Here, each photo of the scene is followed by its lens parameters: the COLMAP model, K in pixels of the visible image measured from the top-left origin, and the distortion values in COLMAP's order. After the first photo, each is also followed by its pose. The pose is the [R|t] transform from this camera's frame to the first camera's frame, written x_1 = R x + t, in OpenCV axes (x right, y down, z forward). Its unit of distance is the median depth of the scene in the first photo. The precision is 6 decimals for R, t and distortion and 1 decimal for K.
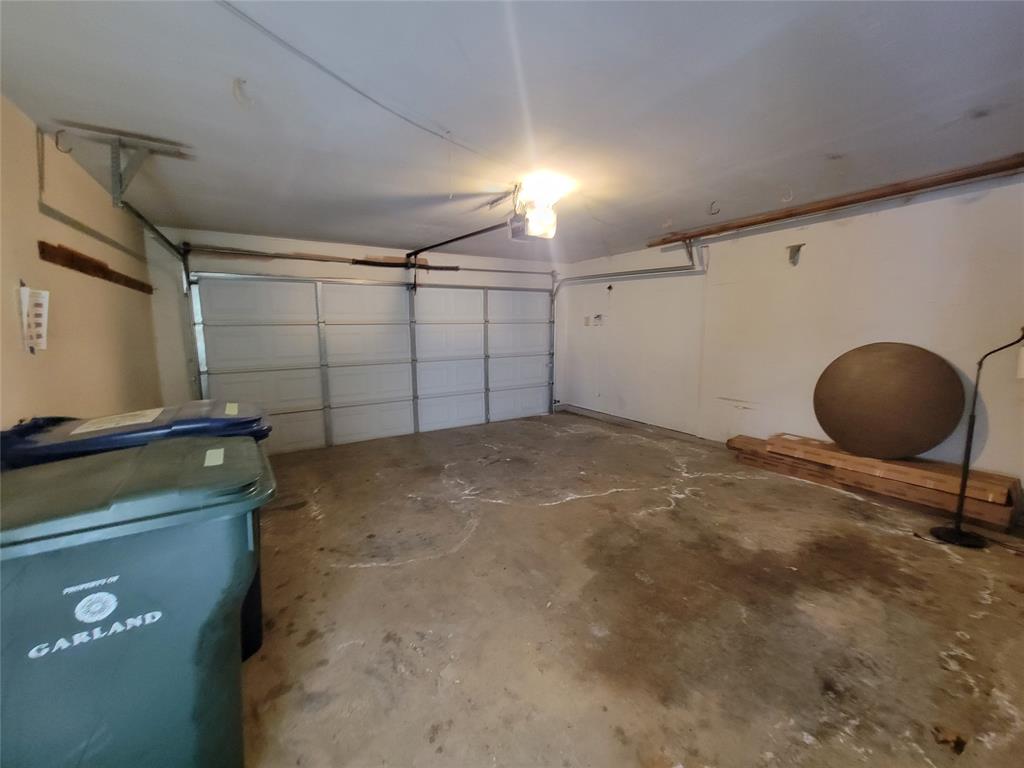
lens RADIAL K [[410.7, 0, 511.4], [0, 410.7, 383.2], [0, 0, 1]] dist [-0.001090, -0.000822]
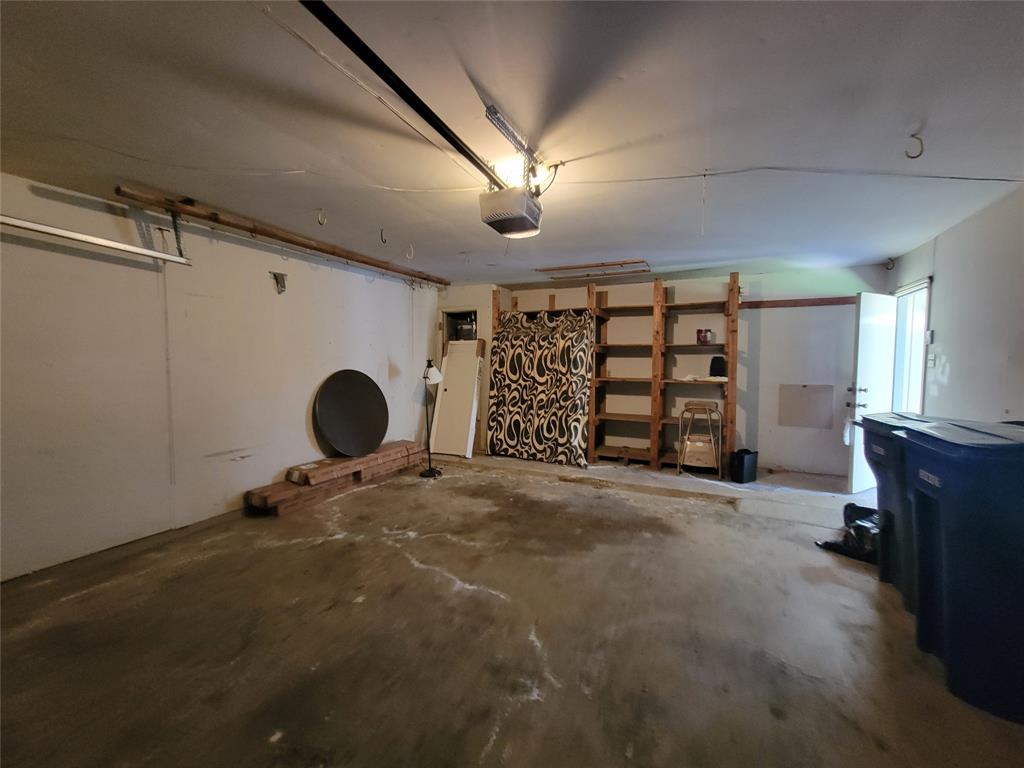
lens RADIAL K [[410.7, 0, 511.4], [0, 410.7, 383.2], [0, 0, 1]] dist [-0.001090, -0.000822]
pose [[-0.534869, -0.037044, 0.844123, -0.509059], [0.115543, 0.986447, 0.116502, -0.153375], [-0.836998, 0.159846, -0.523339, 1.293081]]
